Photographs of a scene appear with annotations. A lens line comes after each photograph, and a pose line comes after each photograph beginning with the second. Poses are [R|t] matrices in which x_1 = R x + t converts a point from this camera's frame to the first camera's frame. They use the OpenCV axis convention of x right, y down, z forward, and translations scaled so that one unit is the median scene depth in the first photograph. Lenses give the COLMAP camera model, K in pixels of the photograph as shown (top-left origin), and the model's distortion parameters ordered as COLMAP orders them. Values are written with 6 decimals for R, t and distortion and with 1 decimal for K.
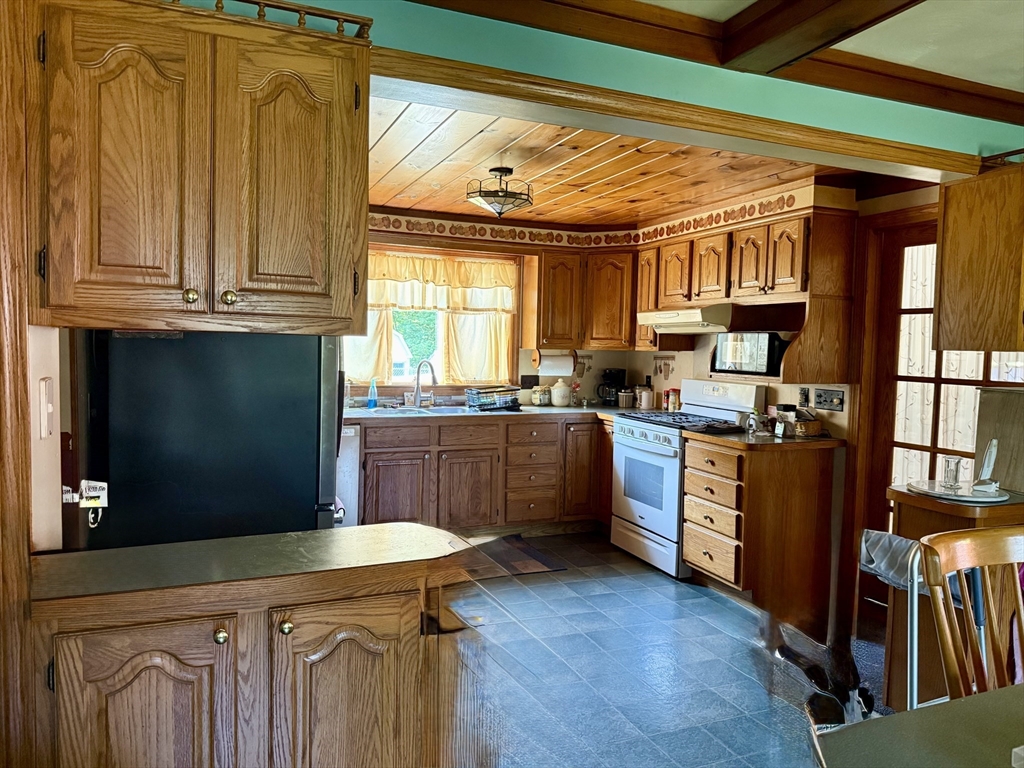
lens RADIAL K [[721.4, 0, 511.4], [0, 721.4, 386.8], [0, 0, 1]] dist [0.034207, -0.024635]
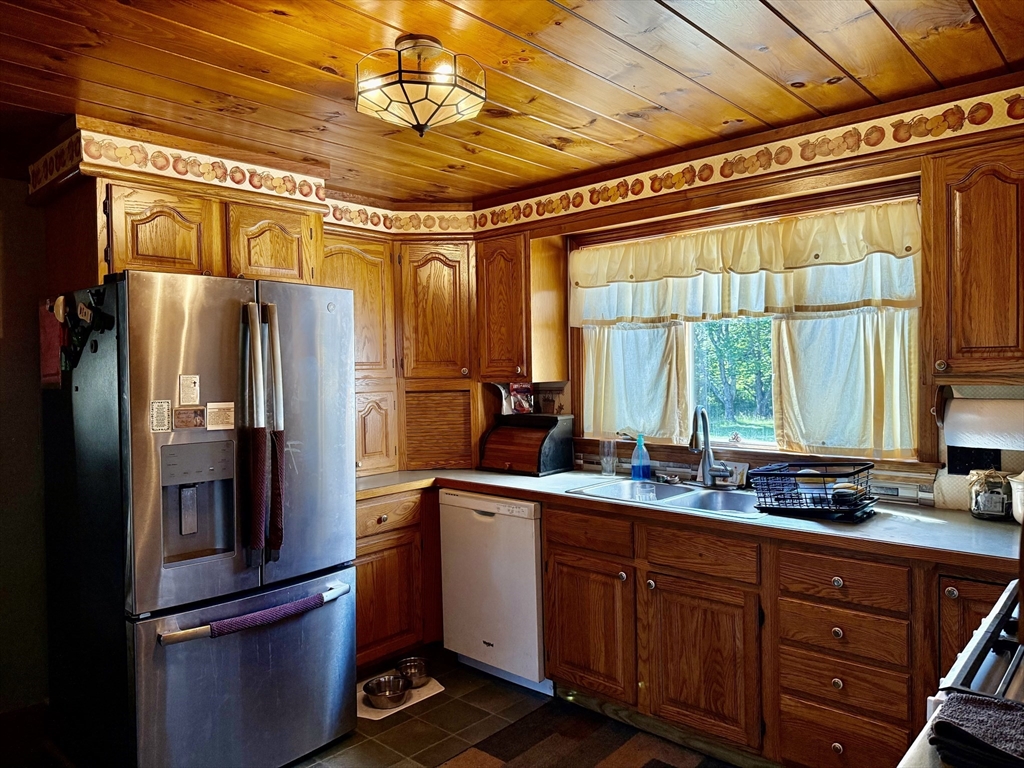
lens RADIAL K [[721.4, 0, 510.3], [0, 721.4, 375.7], [0, 0, 1]] dist [0.034207, -0.024635]
pose [[0.416716, -0.013298, -0.908939, 0.327929], [-0.028434, 0.999213, -0.027655, -0.039159], [0.908592, 0.037369, 0.416010, 0.595004]]
